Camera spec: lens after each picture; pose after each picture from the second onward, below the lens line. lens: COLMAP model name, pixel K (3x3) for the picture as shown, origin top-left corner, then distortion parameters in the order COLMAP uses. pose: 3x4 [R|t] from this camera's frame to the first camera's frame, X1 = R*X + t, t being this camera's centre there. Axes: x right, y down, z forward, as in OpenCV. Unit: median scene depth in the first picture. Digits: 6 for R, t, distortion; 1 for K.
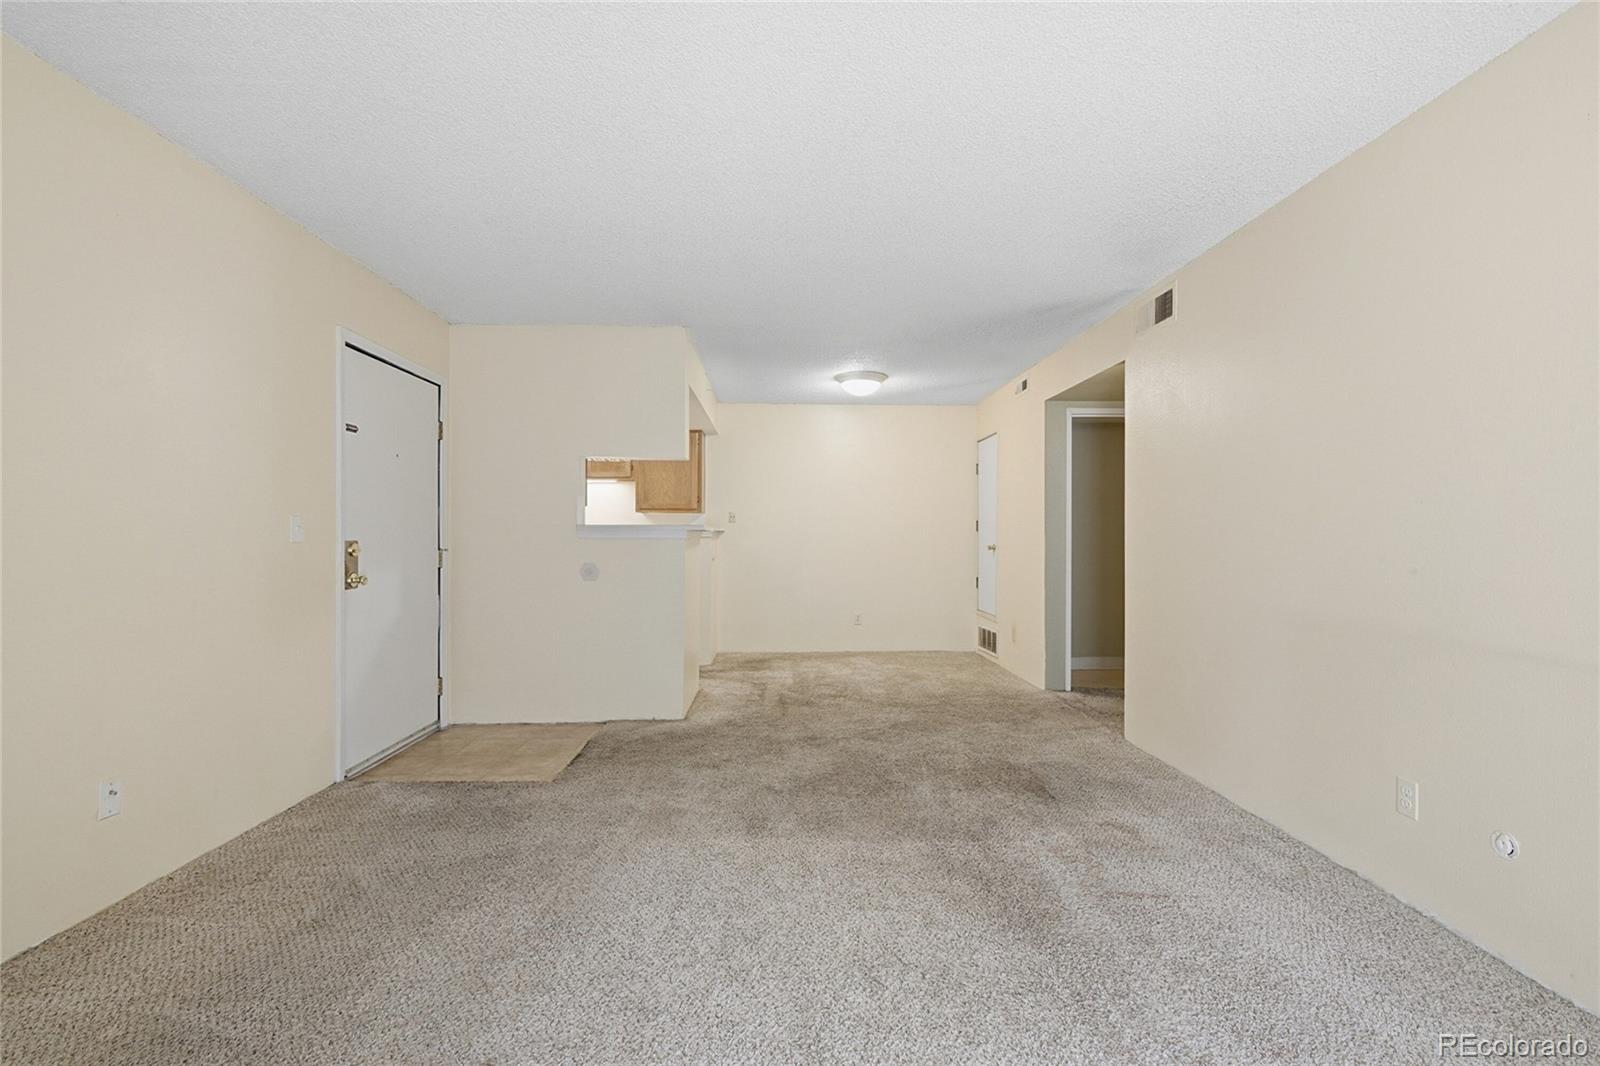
lens RADIAL K [[716.7, 0, 801.0], [0, 716.7, 536.0], [0, 0, 1]] dist [0.004033, -0.000126]
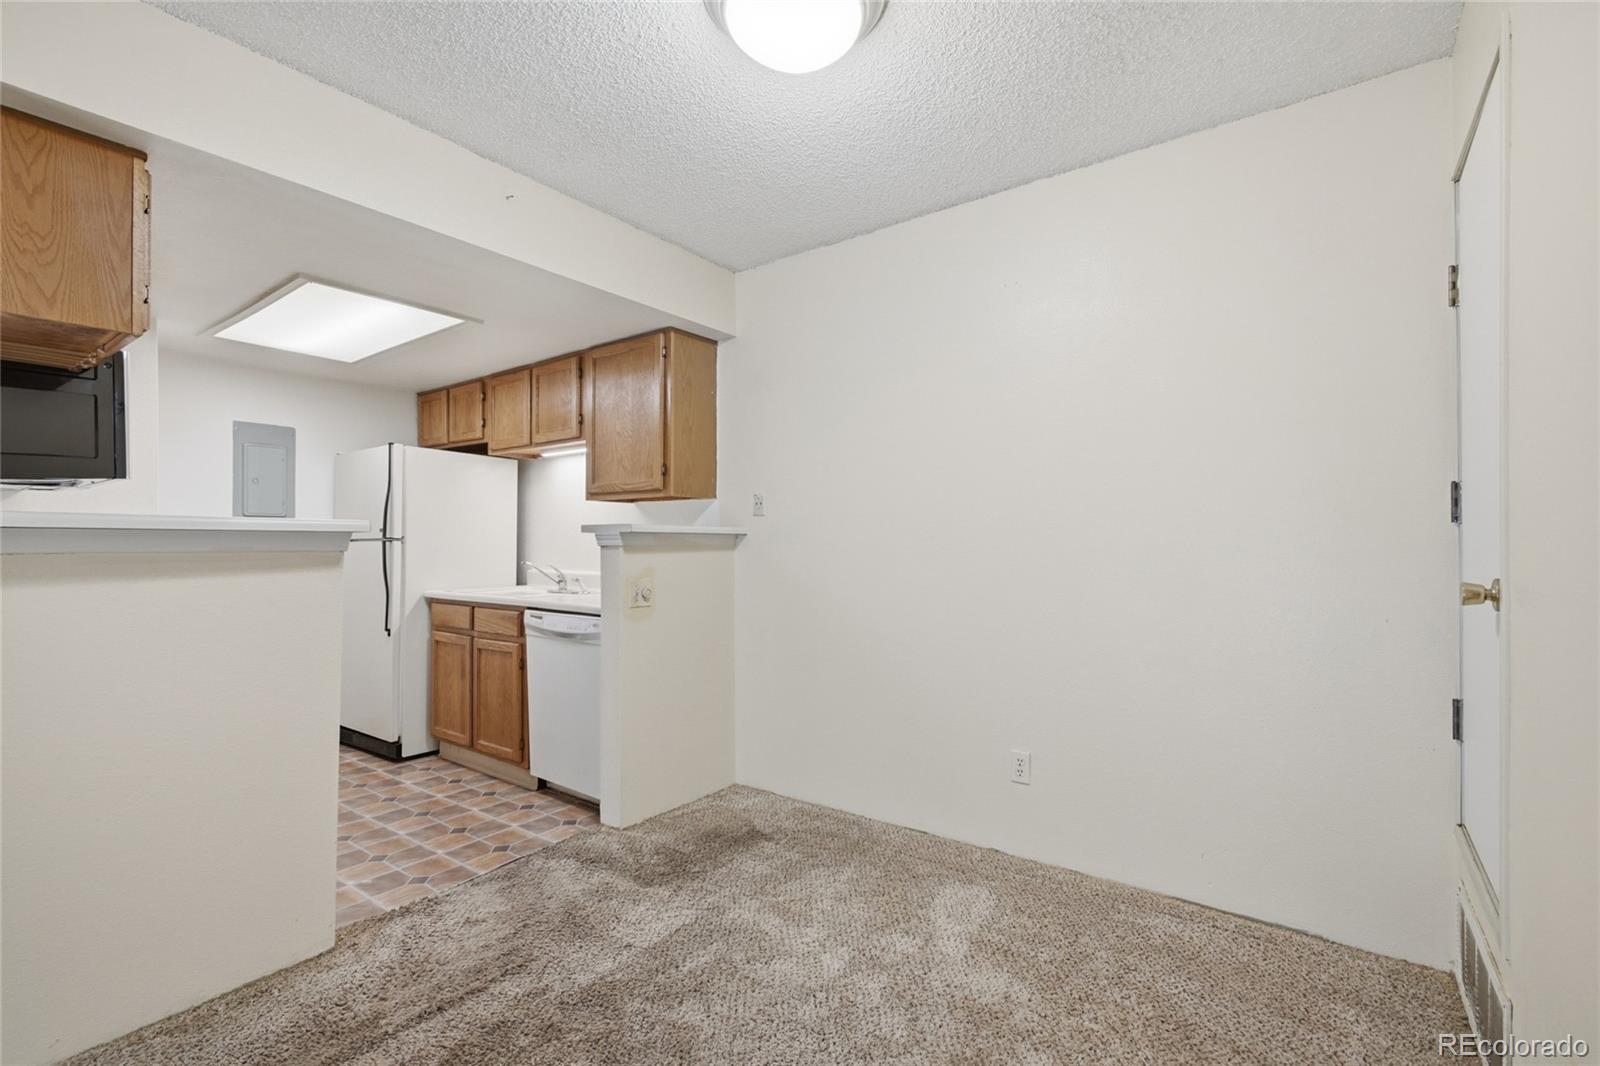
lens RADIAL K [[716.7, 0, 803.2], [0, 716.7, 539.9], [0, 0, 1]] dist [0.004033, -0.000126]
pose [[0.777649, -0.007598, -0.628653, 0.236824], [0.004942, 0.999970, -0.005973, 0.000425], [0.628679, 0.001538, 0.777663, 0.680846]]
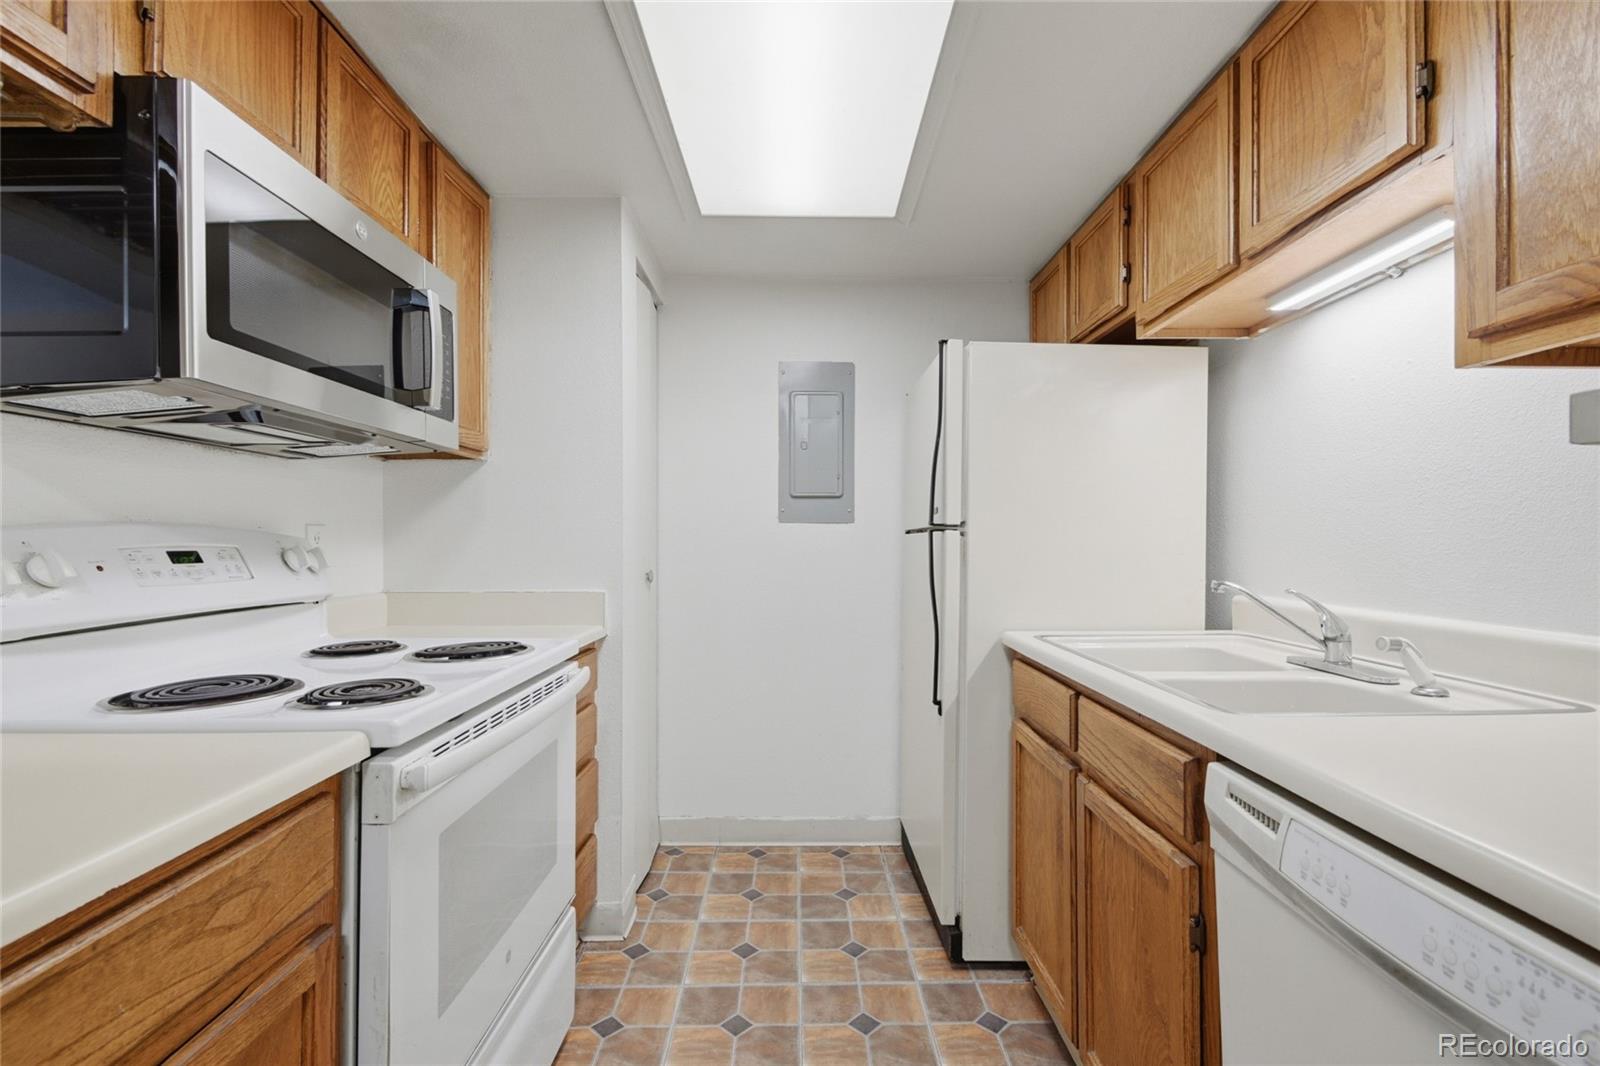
lens RADIAL K [[716.7, 0, 806.4], [0, 716.7, 540.2], [0, 0, 1]] dist [0.004033, -0.000126]
pose [[-0.027989, -0.004904, -0.999596, -0.083269], [0.004556, 0.999977, -0.005034, 0.001592], [0.999598, -0.004695, -0.027966, 0.871768]]
